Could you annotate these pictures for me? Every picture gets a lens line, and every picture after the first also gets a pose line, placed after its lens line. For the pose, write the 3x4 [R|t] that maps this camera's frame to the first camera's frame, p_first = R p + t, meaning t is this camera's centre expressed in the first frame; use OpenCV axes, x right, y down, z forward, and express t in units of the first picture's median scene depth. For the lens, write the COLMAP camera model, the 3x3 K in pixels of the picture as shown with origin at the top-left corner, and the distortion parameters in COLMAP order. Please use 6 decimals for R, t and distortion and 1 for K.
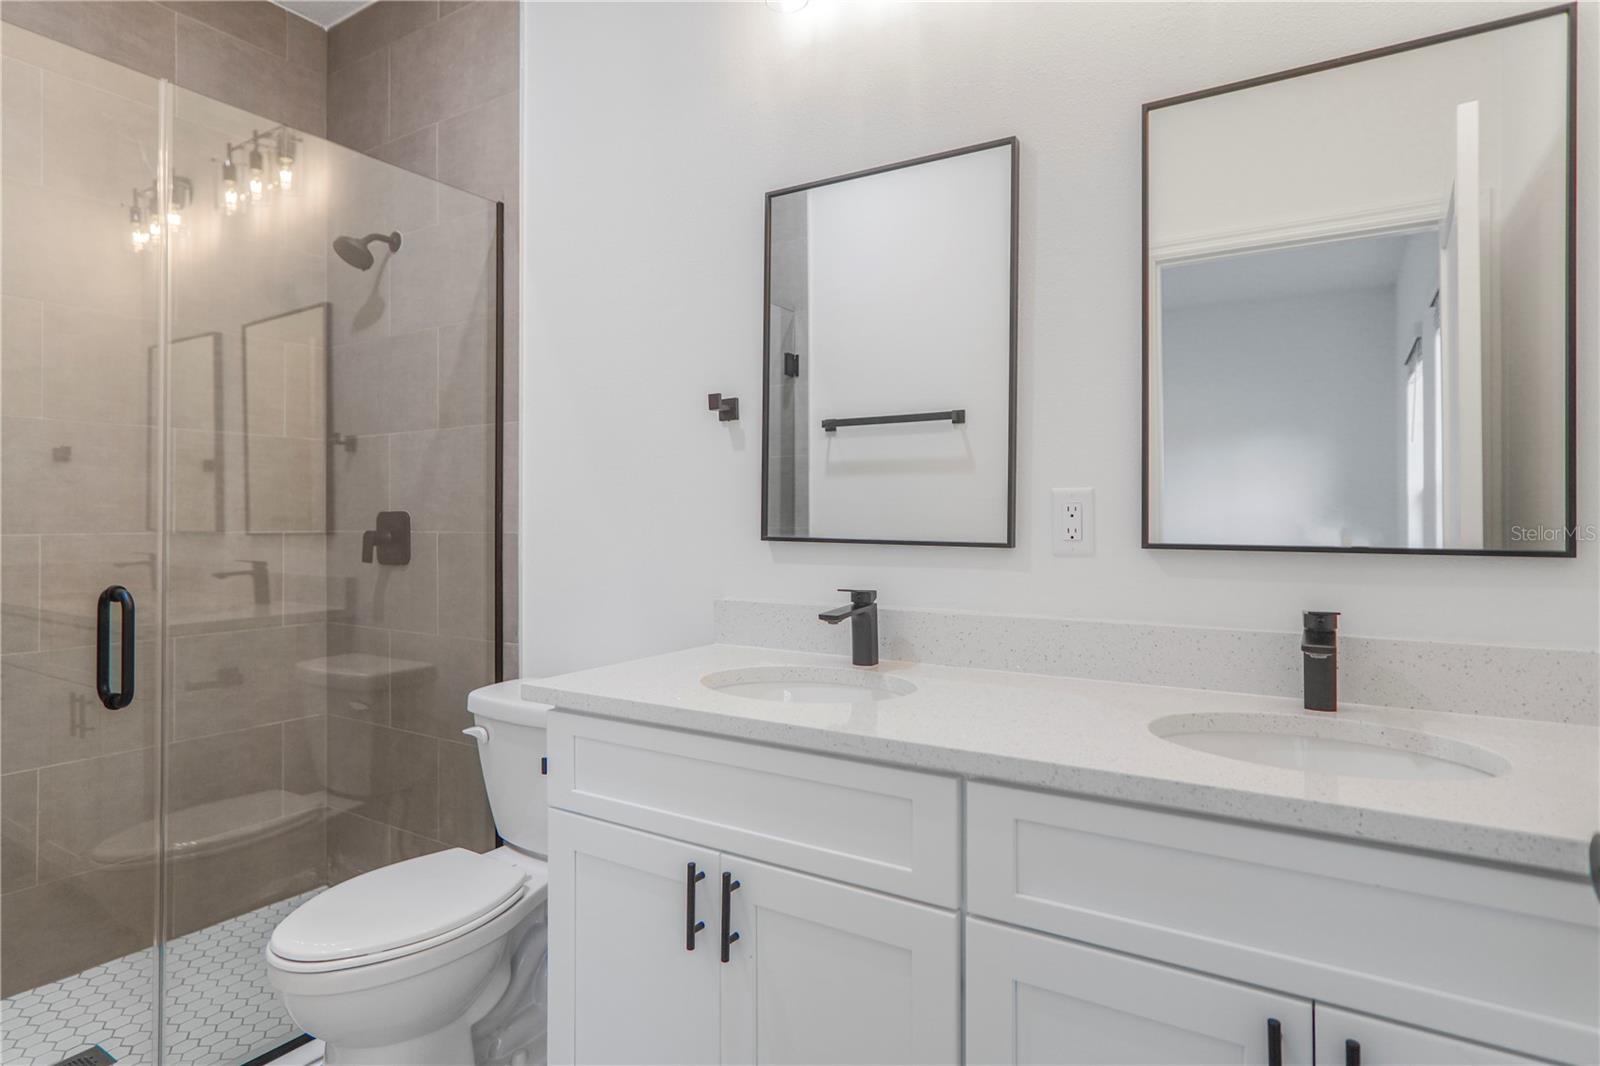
lens RADIAL K [[881.2, 0, 800.0], [0, 881.2, 533.0], [0, 0, 1]] dist [-0.003305, 0.001085]
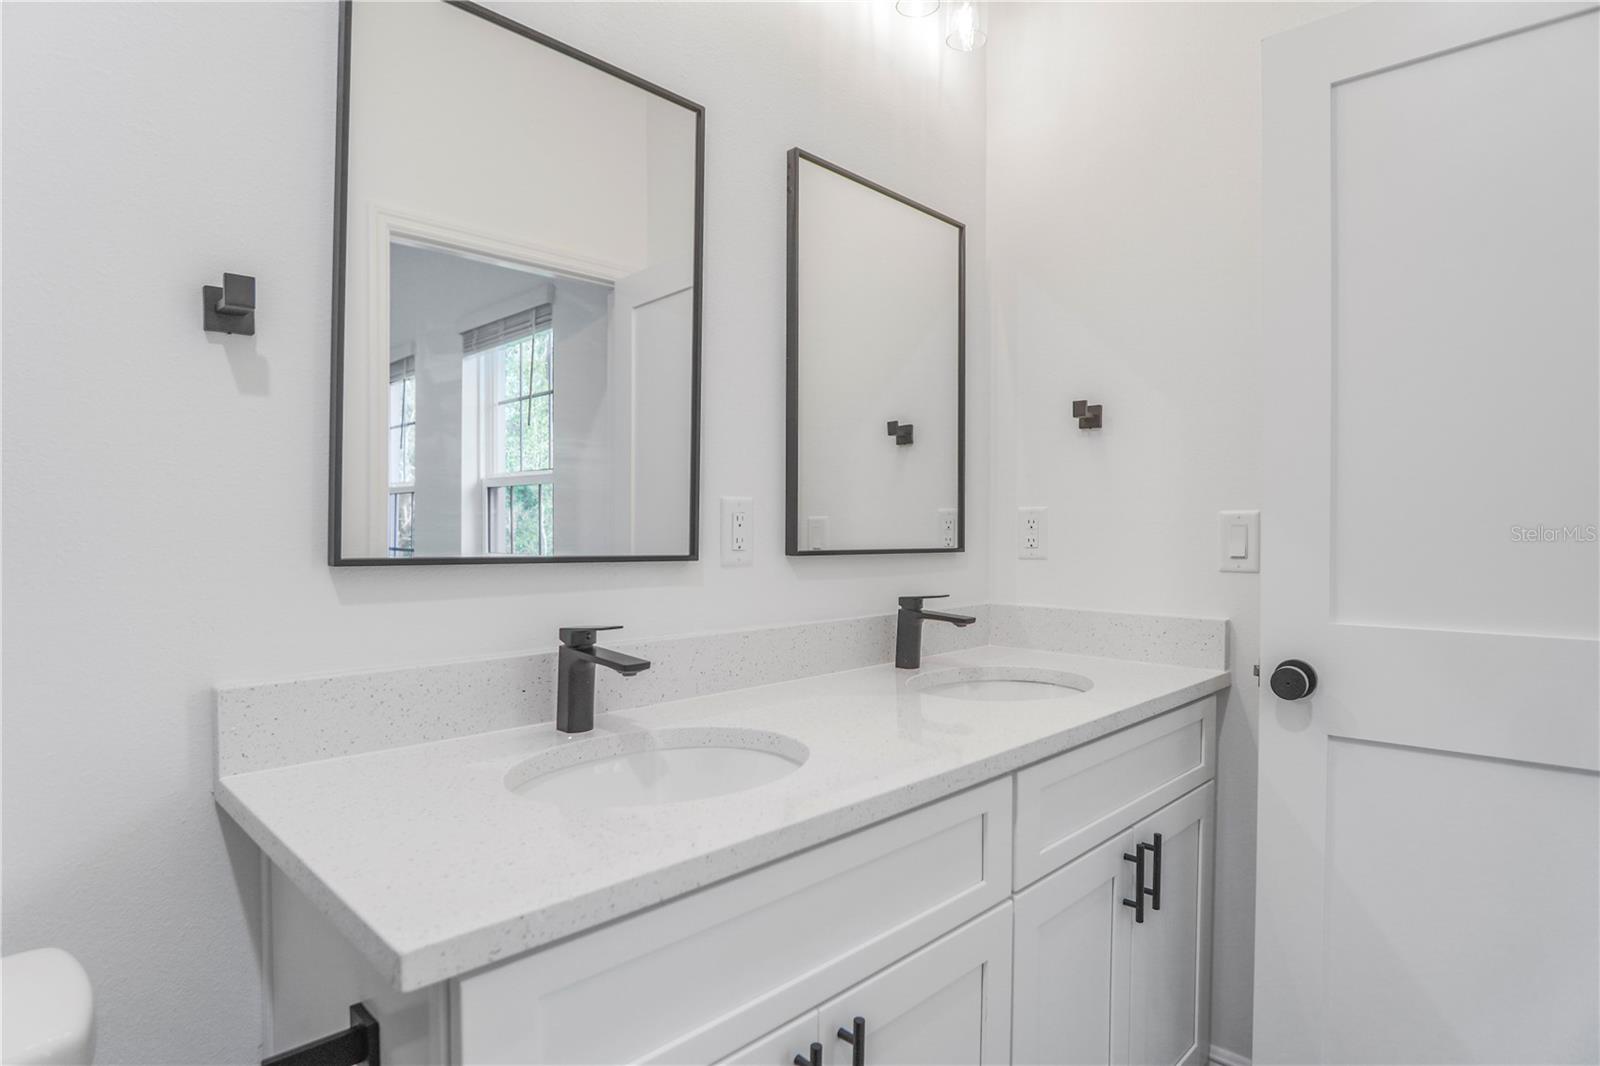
lens RADIAL K [[881.2, 0, 800.0], [0, 881.2, 533.0], [0, 0, 1]] dist [-0.003305, 0.001085]
pose [[0.171629, -0.004191, 0.985153, -0.650368], [0.008645, 0.999959, 0.002748, -0.012694], [-0.985124, 0.008046, 0.171658, 0.763735]]
